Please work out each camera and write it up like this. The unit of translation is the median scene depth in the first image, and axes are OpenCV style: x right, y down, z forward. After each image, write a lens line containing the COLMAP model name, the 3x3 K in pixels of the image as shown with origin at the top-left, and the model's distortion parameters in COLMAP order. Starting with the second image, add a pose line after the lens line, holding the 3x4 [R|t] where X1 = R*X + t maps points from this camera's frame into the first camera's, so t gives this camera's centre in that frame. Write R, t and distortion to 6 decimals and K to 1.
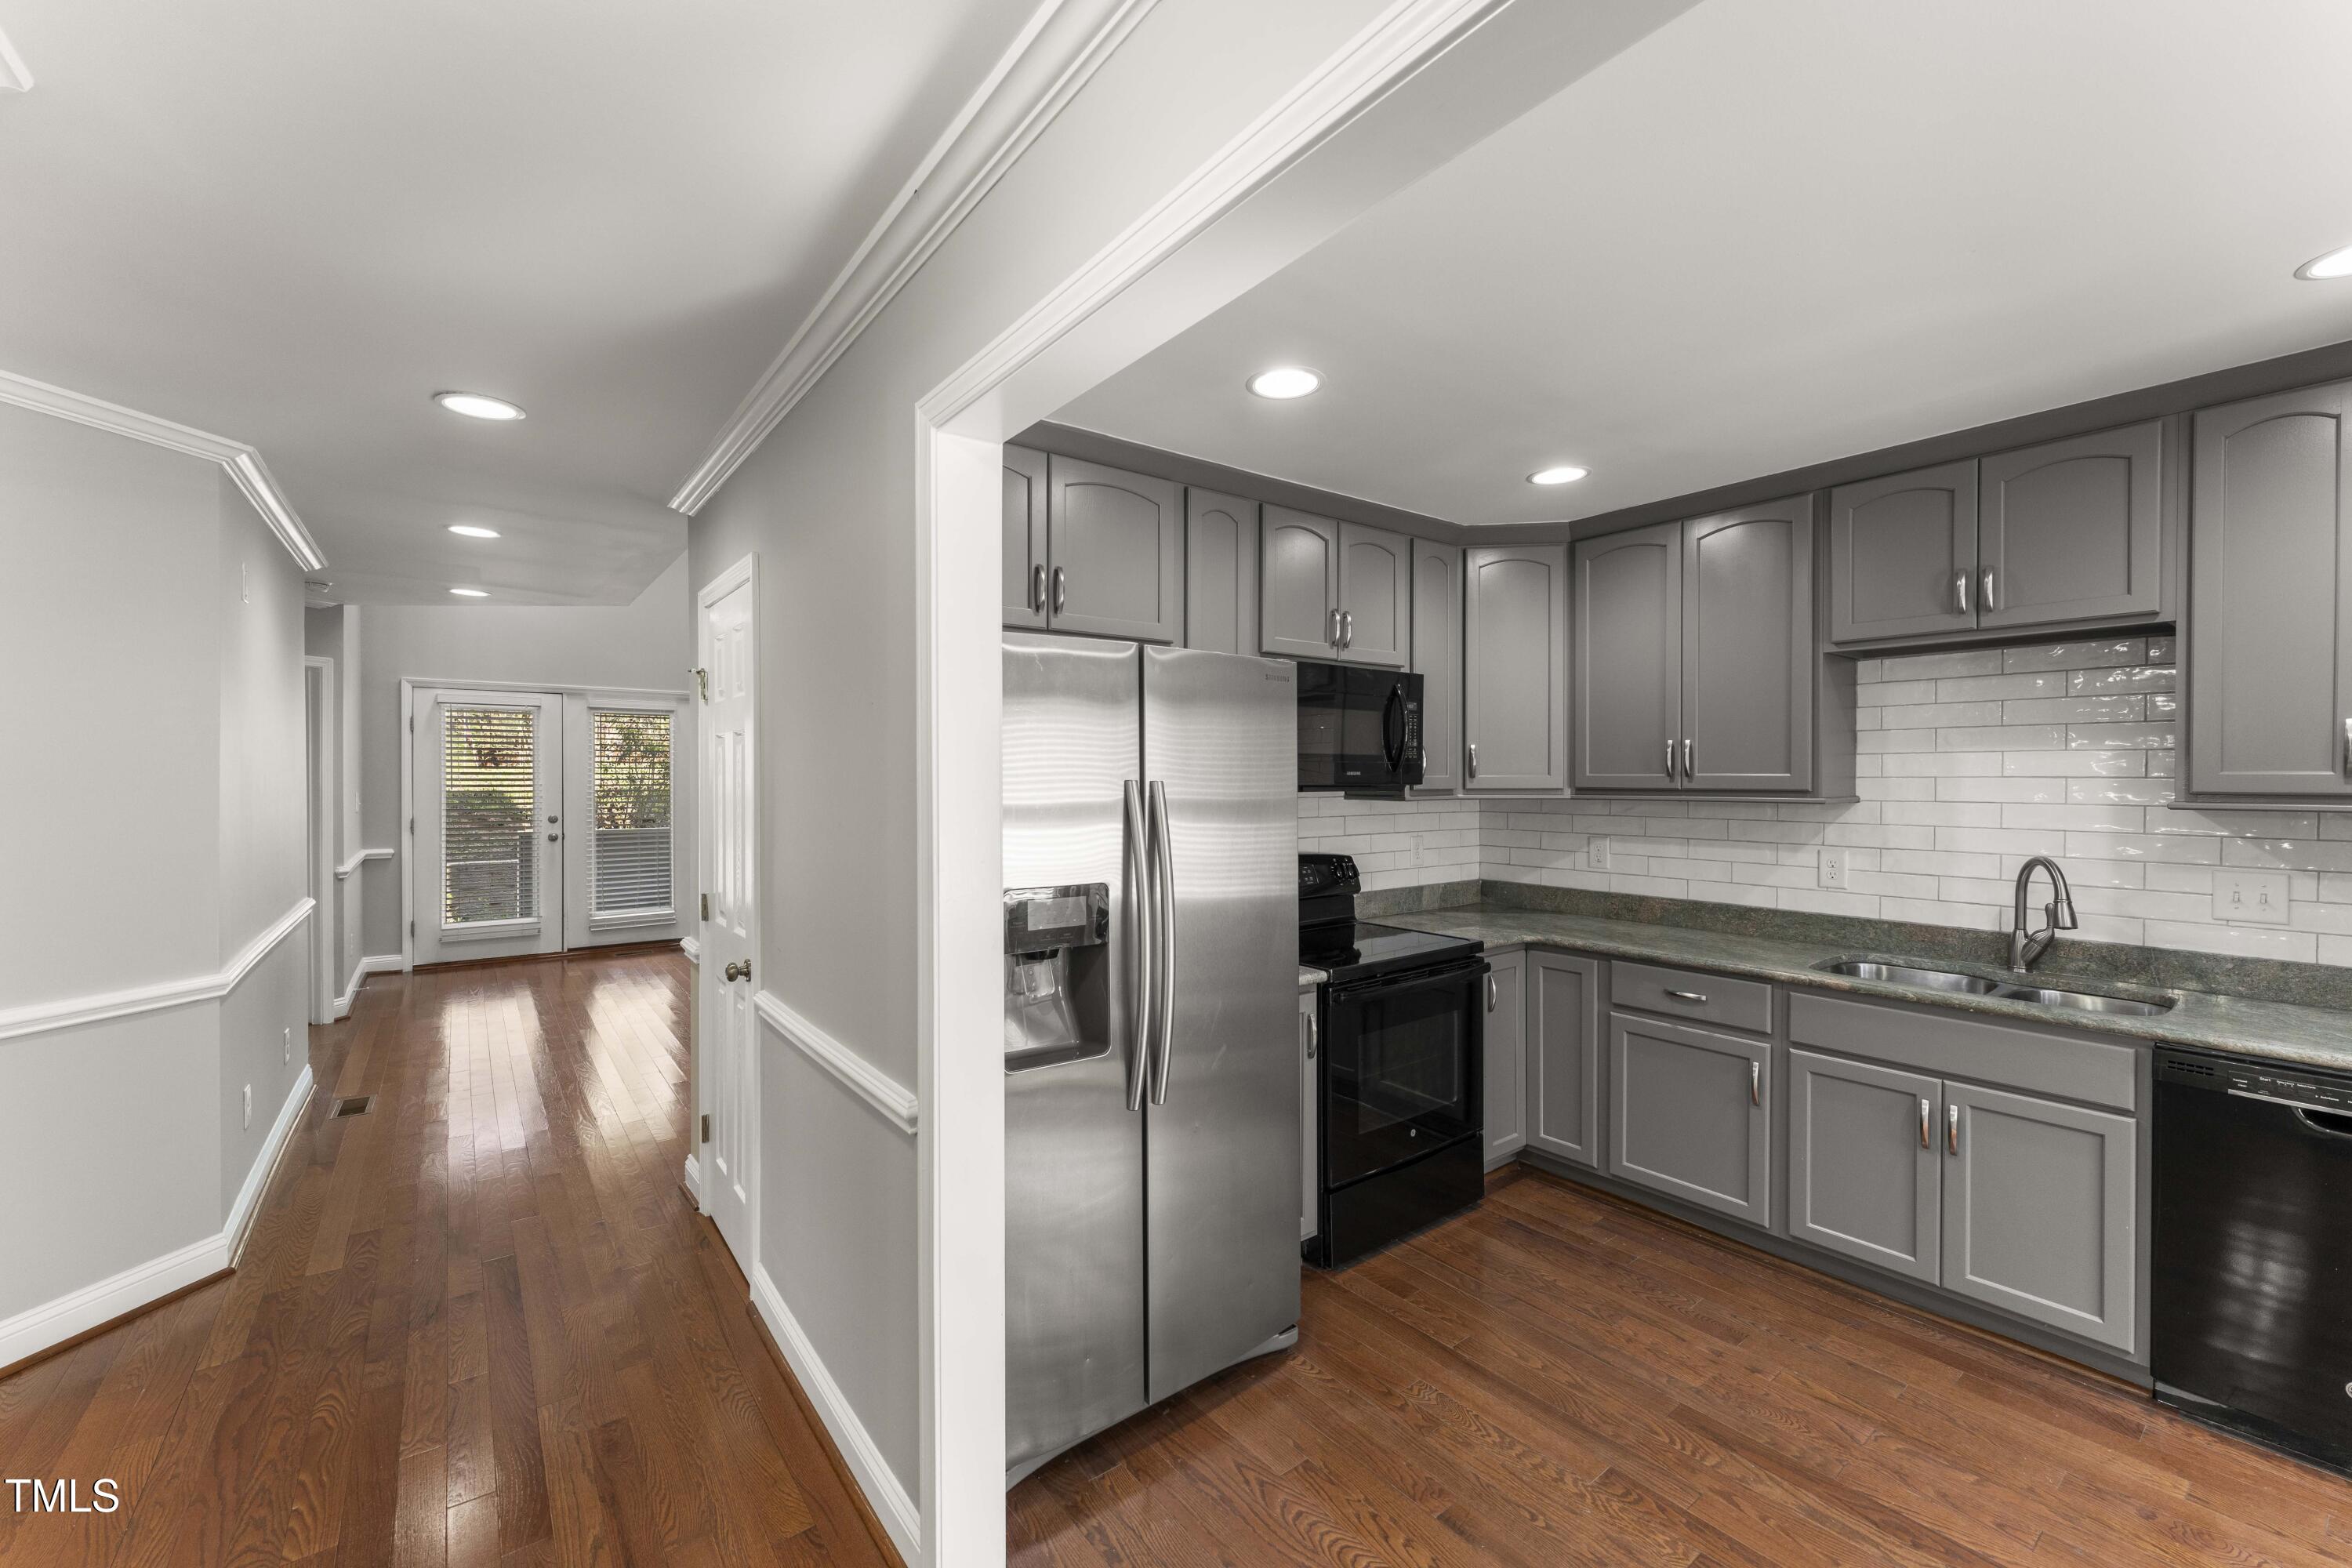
lens RADIAL K [[952.9, 0, 1164.8], [0, 952.9, 783.5], [0, 0, 1]] dist [-0.000962, 0.000812]
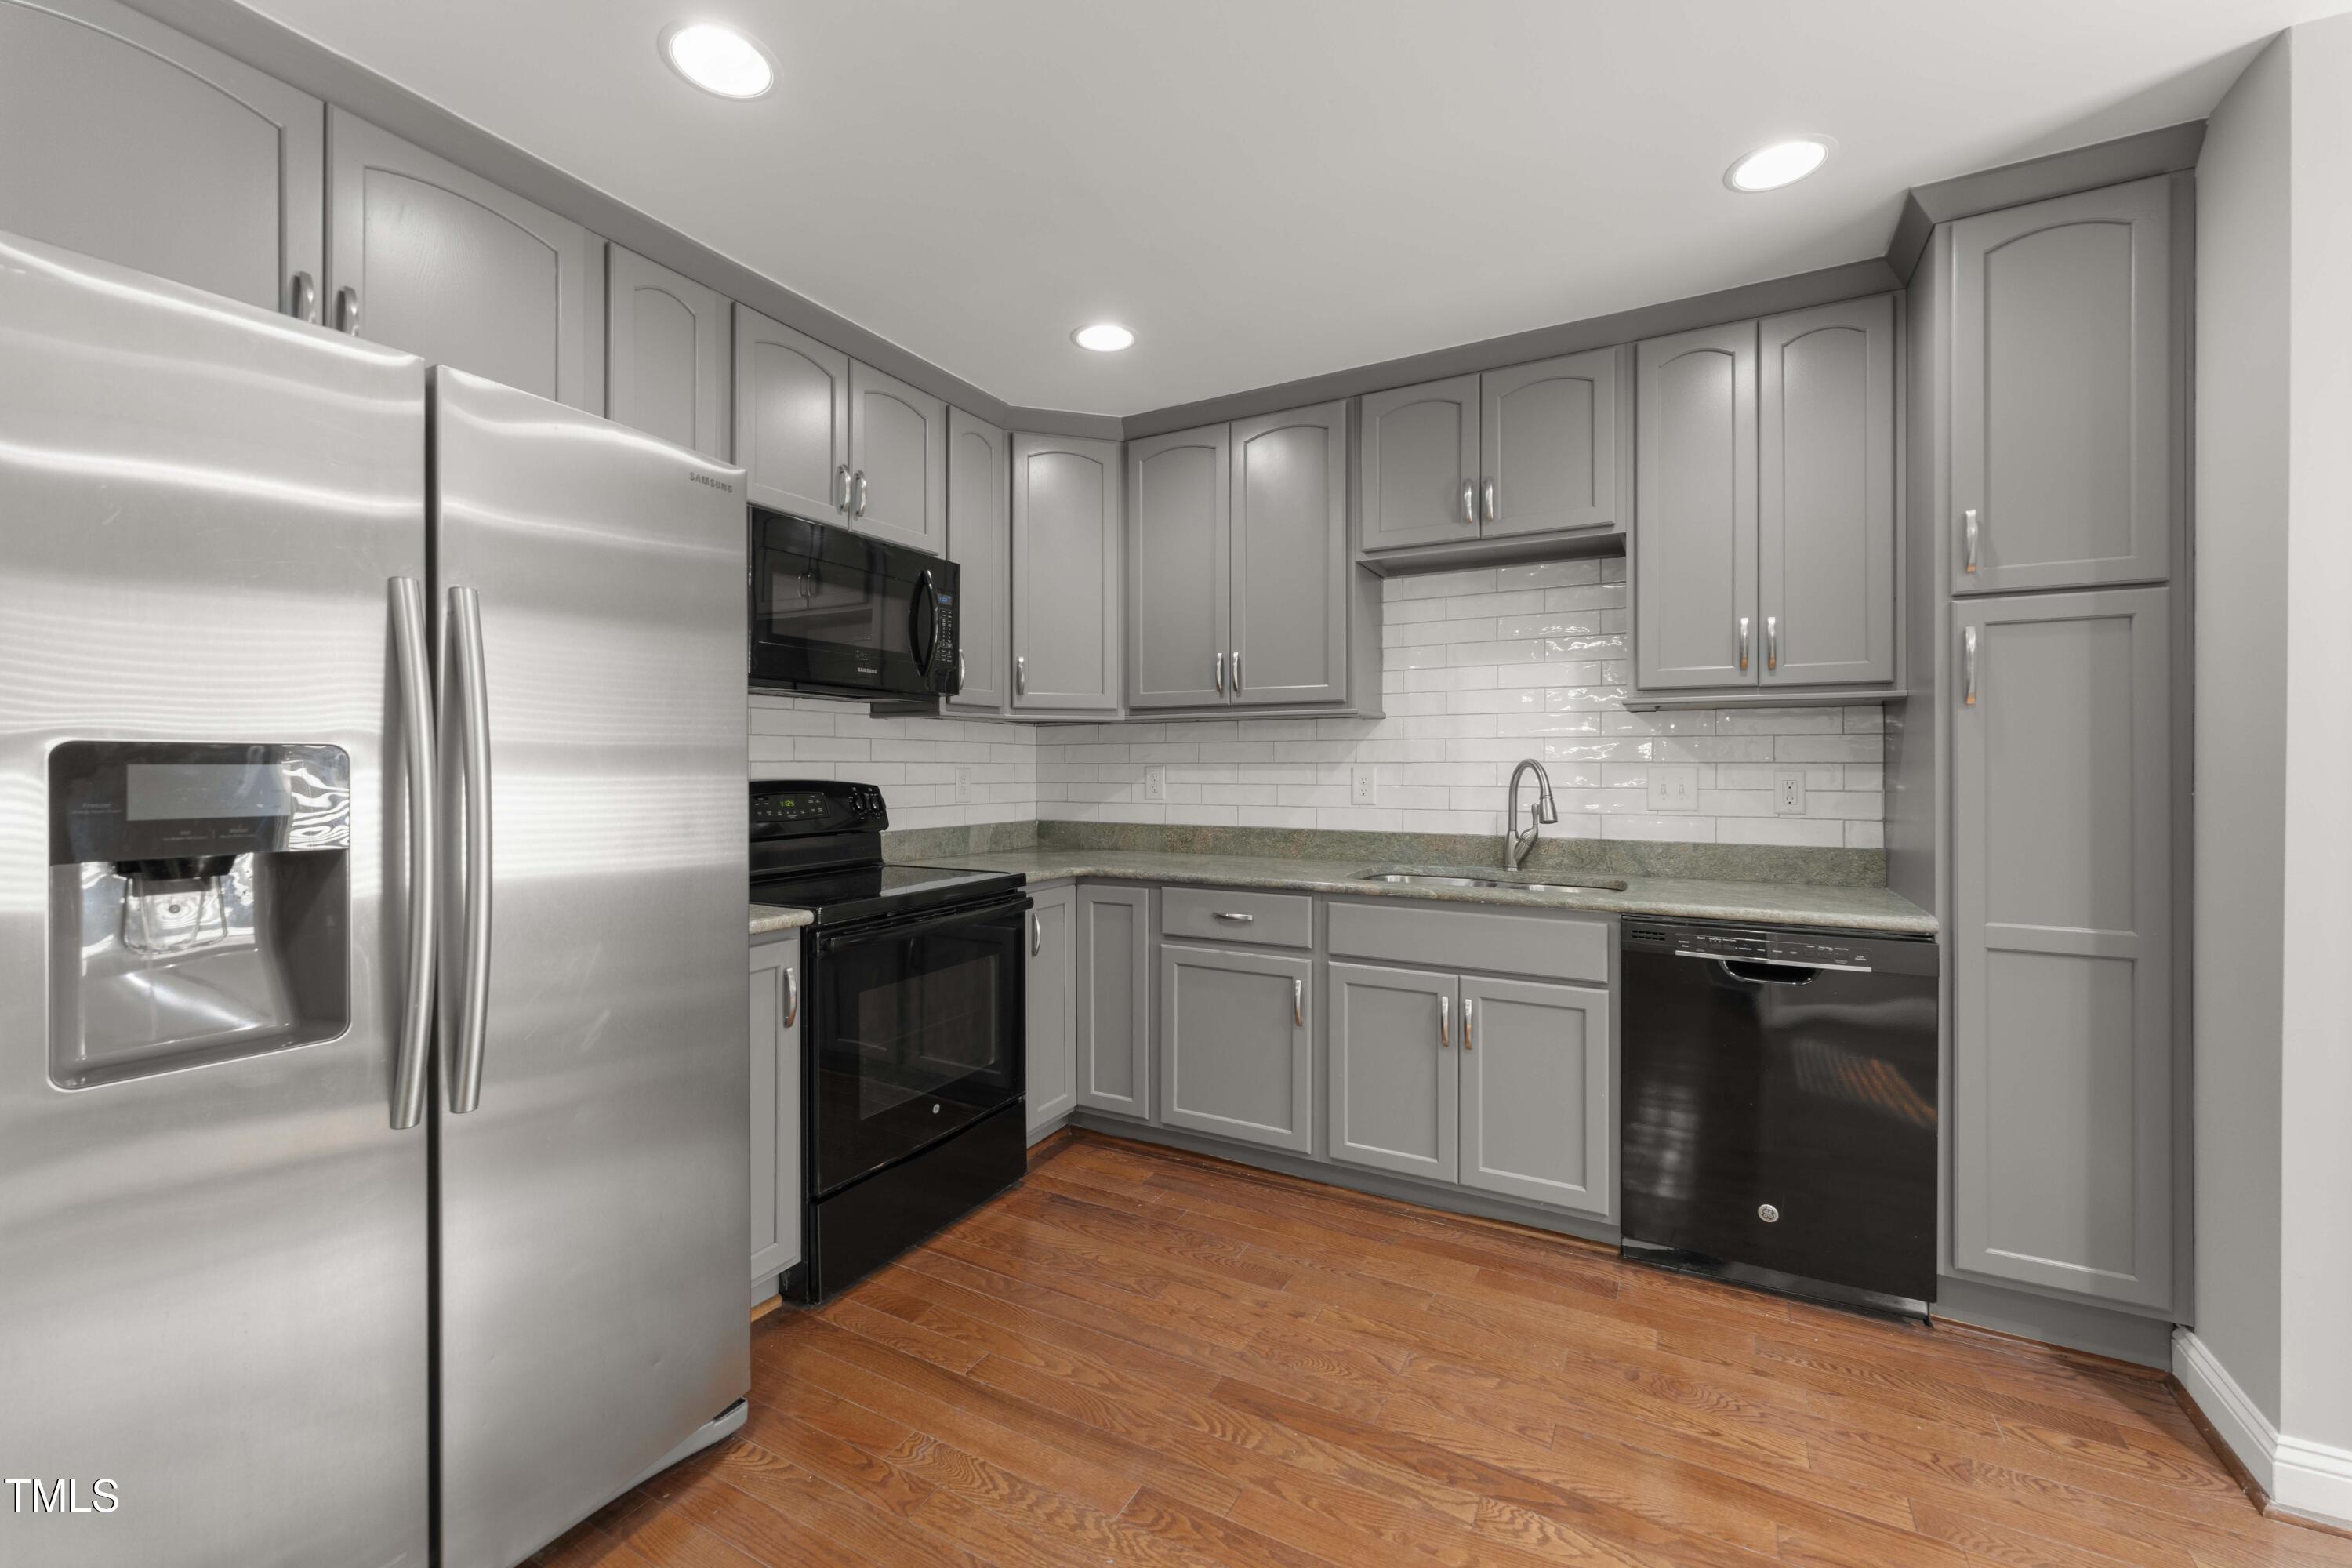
lens RADIAL K [[952.9, 0, 1175.1], [0, 952.9, 765.9], [0, 0, 1]] dist [-0.000962, 0.000812]
pose [[0.911784, 0.002026, 0.410665, 0.116178], [0.003197, 0.999923, -0.012031, 0.088249], [-0.410657, 0.012283, 0.911707, 0.179567]]
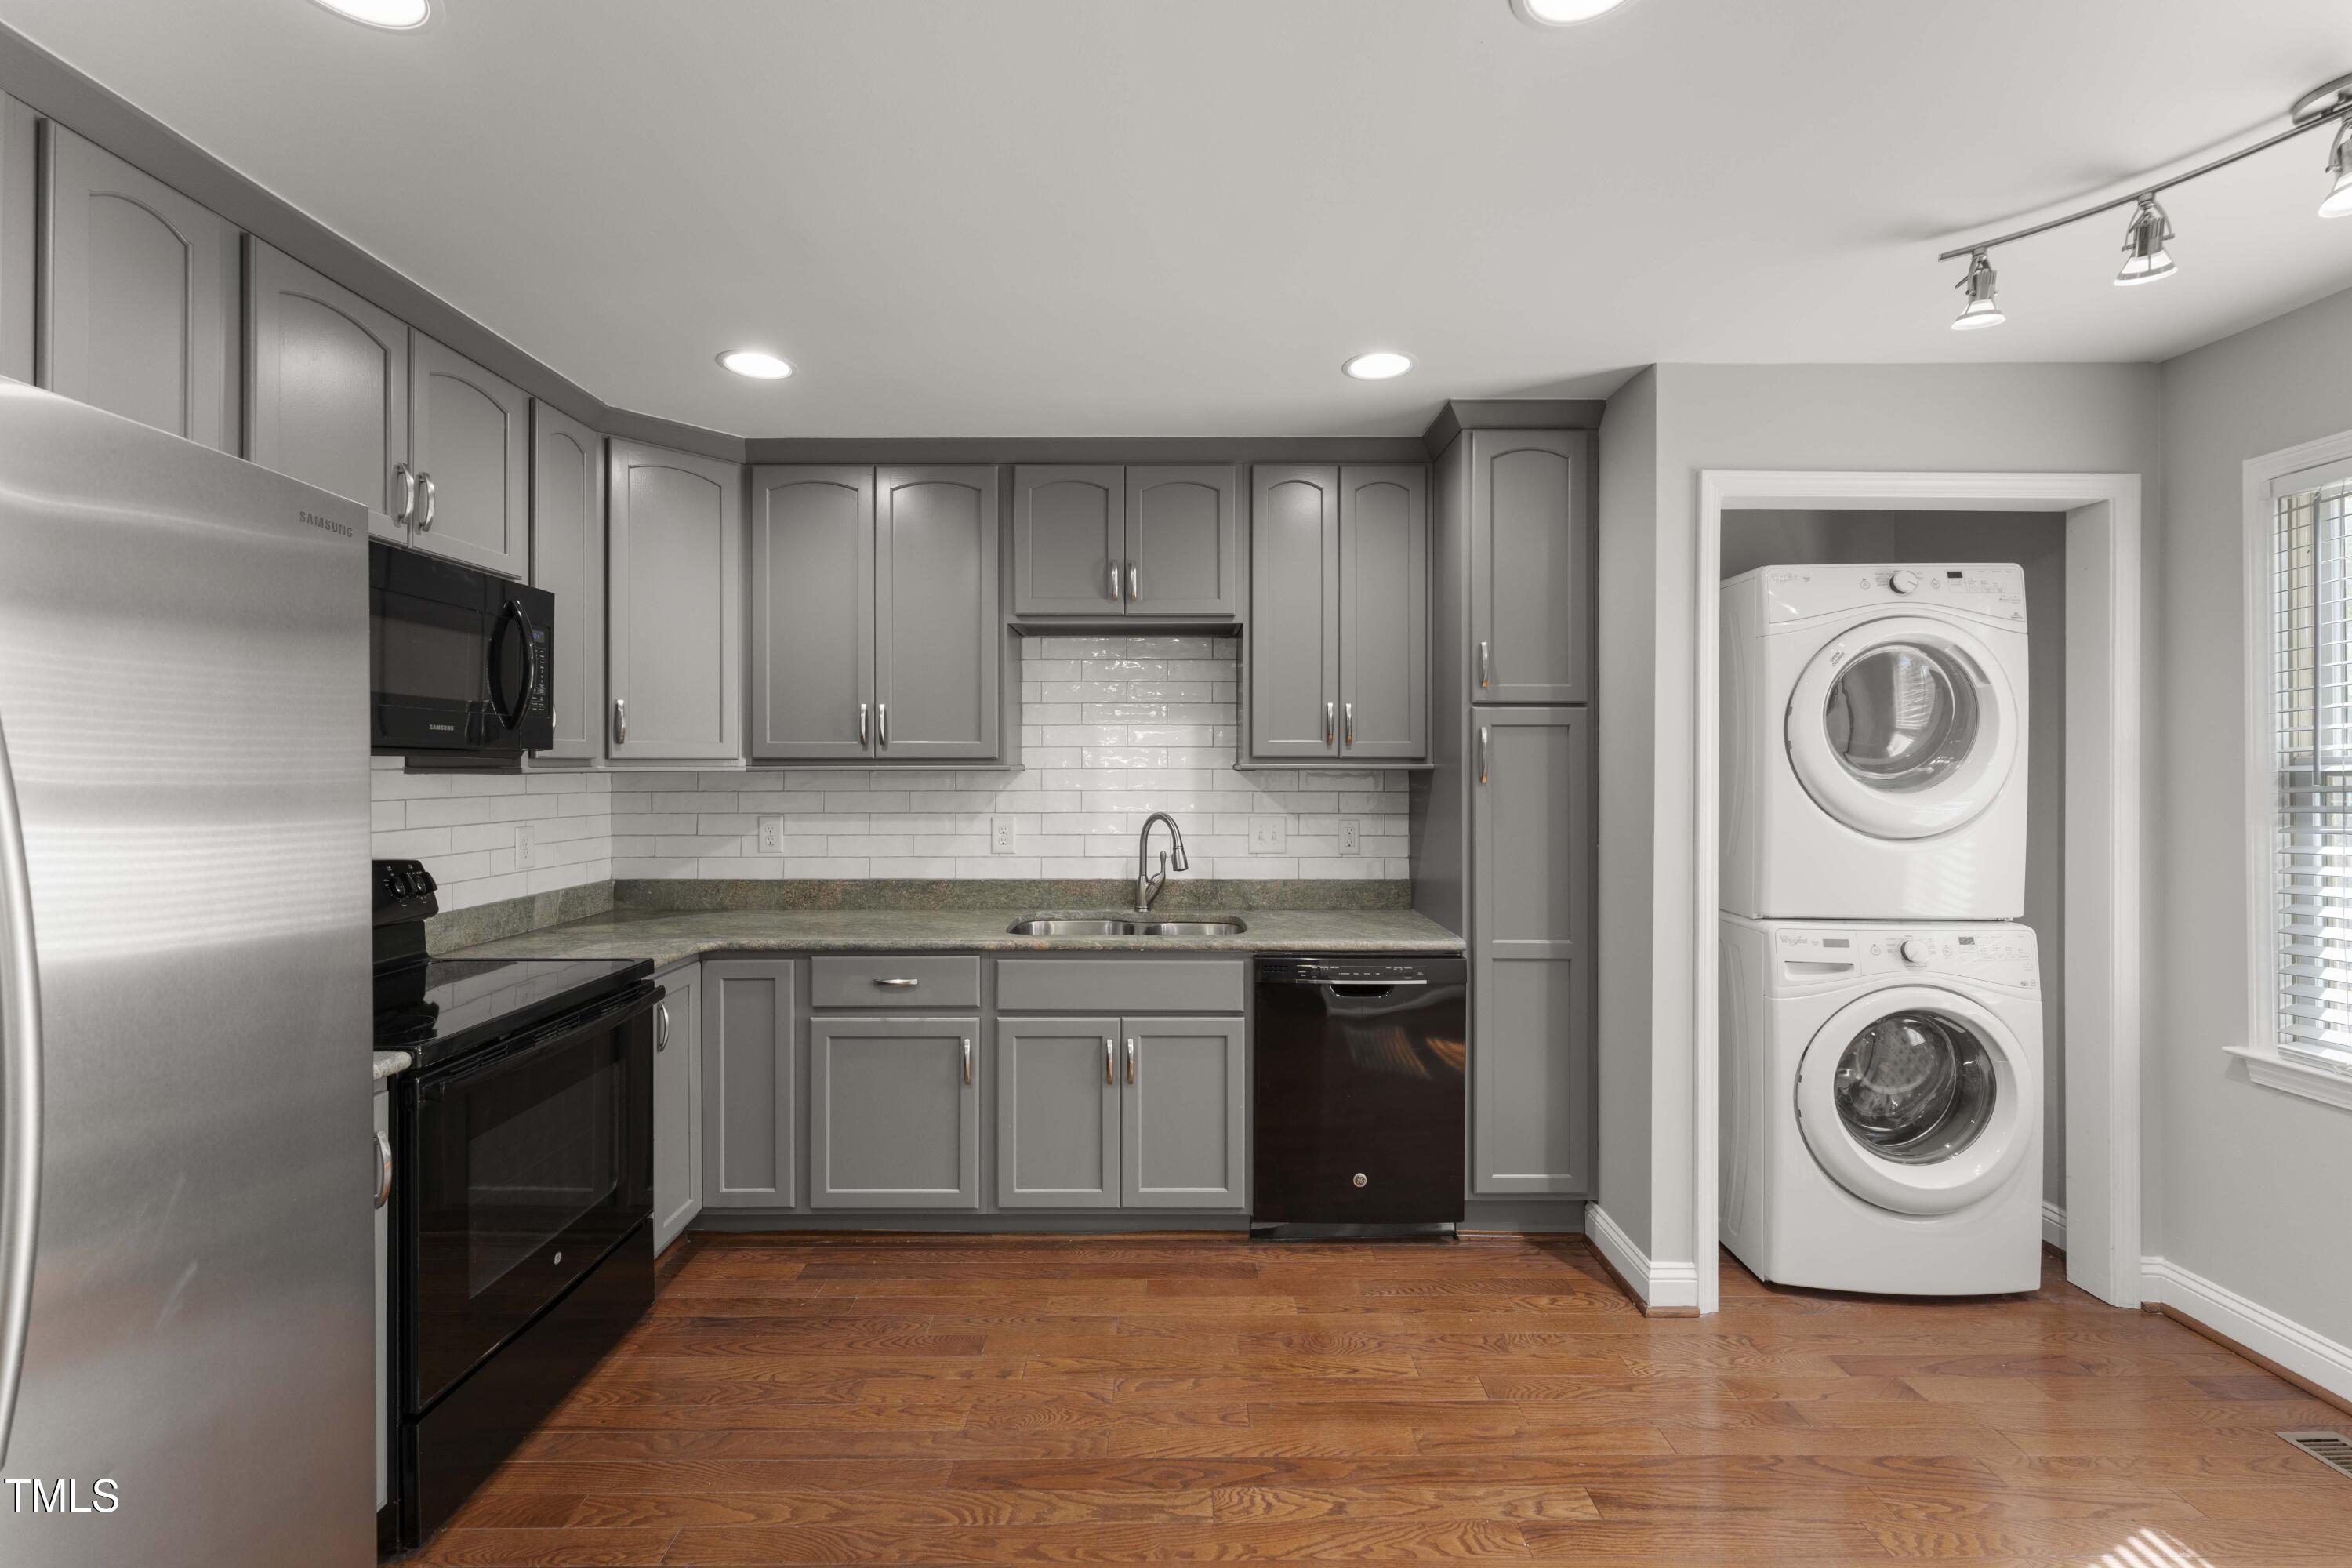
lens RADIAL K [[952.9, 0, 1179.0], [0, 952.9, 764.6], [0, 0, 1]] dist [-0.000962, 0.000812]
pose [[0.598674, 0.003047, 0.800987, -0.019400], [0.007376, 0.999929, -0.009317, 0.026077], [-0.800959, 0.011486, 0.598609, 0.244391]]
